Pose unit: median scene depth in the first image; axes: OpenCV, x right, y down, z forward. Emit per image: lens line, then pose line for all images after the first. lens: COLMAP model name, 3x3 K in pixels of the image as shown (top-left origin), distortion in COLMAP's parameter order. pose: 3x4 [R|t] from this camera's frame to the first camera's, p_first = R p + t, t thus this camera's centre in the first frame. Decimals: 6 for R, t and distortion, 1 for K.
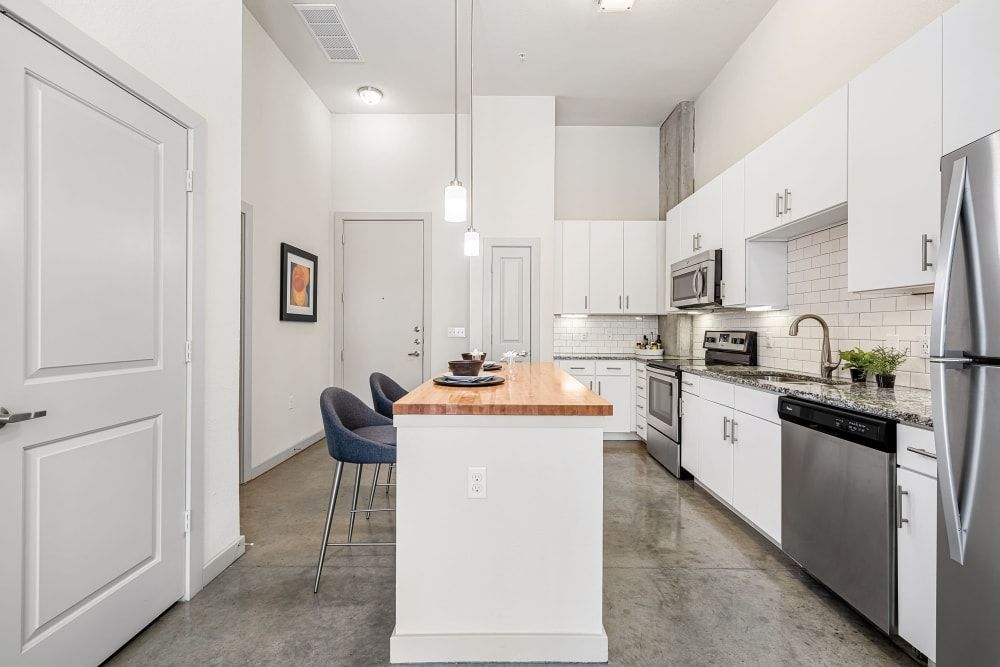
lens RADIAL K [[430.0, 0, 498.7], [0, 430.0, 330.0], [0, 0, 1]] dist [0.004192, -0.000535]
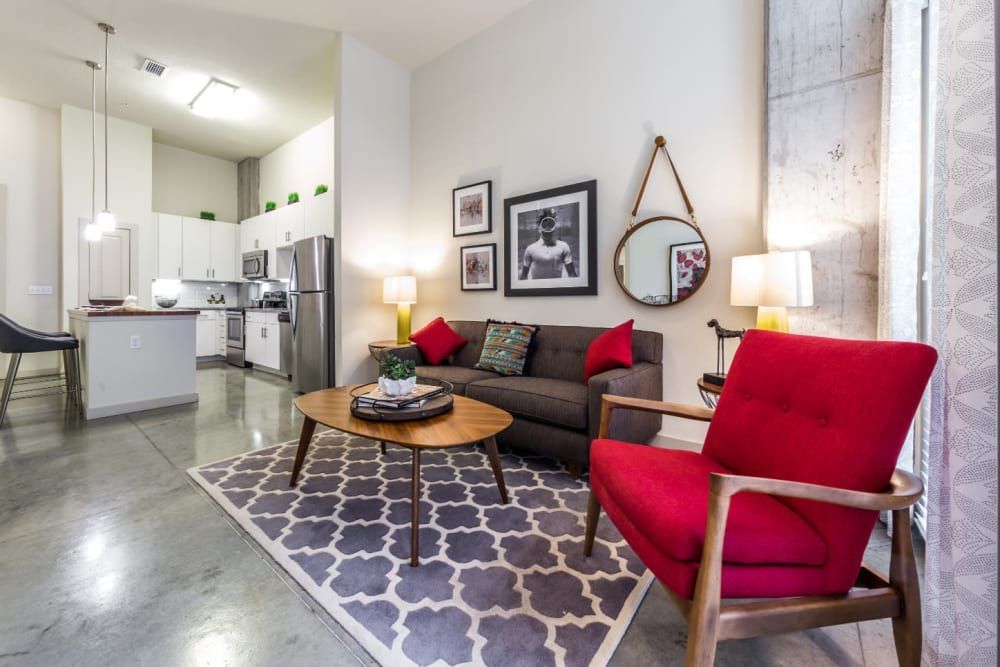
lens RADIAL K [[383.1, 0, 500.4], [0, 383.1, 305.8], [0, 0, 1]] dist [0.001964, -0.000004]
pose [[0.607892, -0.006730, 0.793991, -0.242303], [-0.002961, 0.999938, 0.010743, 0.048727], [-0.794014, -0.008882, 0.607835, -0.944746]]
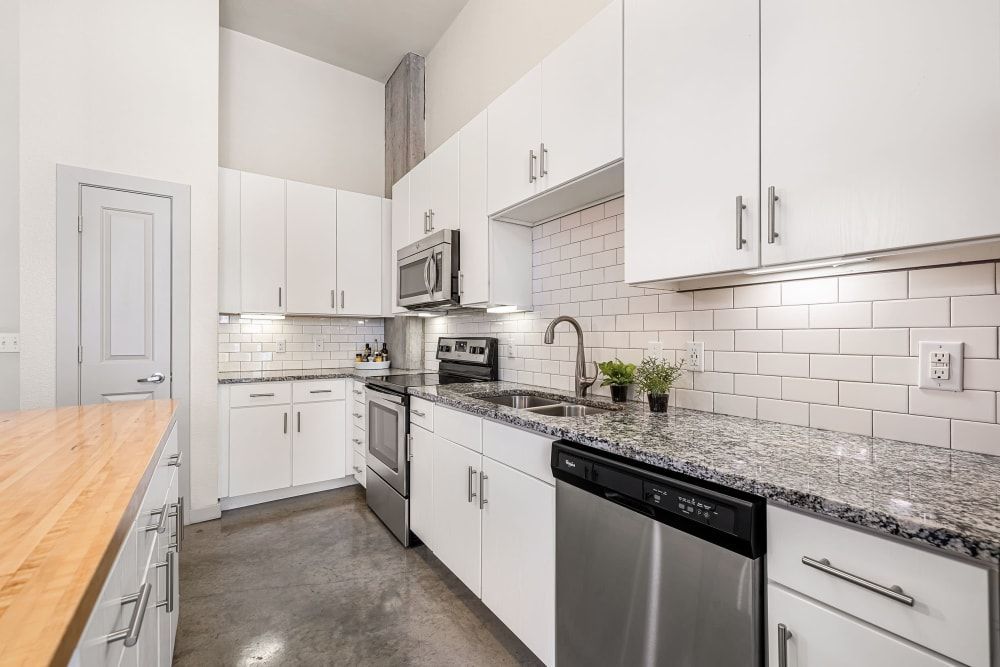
lens RADIAL K [[430.0, 0, 503.0], [0, 430.0, 334.6], [0, 0, 1]] dist [0.004192, -0.000535]
pose [[0.821347, -0.001292, 0.570427, 0.146348], [0.003534, 0.999990, -0.002824, -0.001020], [-0.570418, 0.004335, 0.821343, 0.330236]]
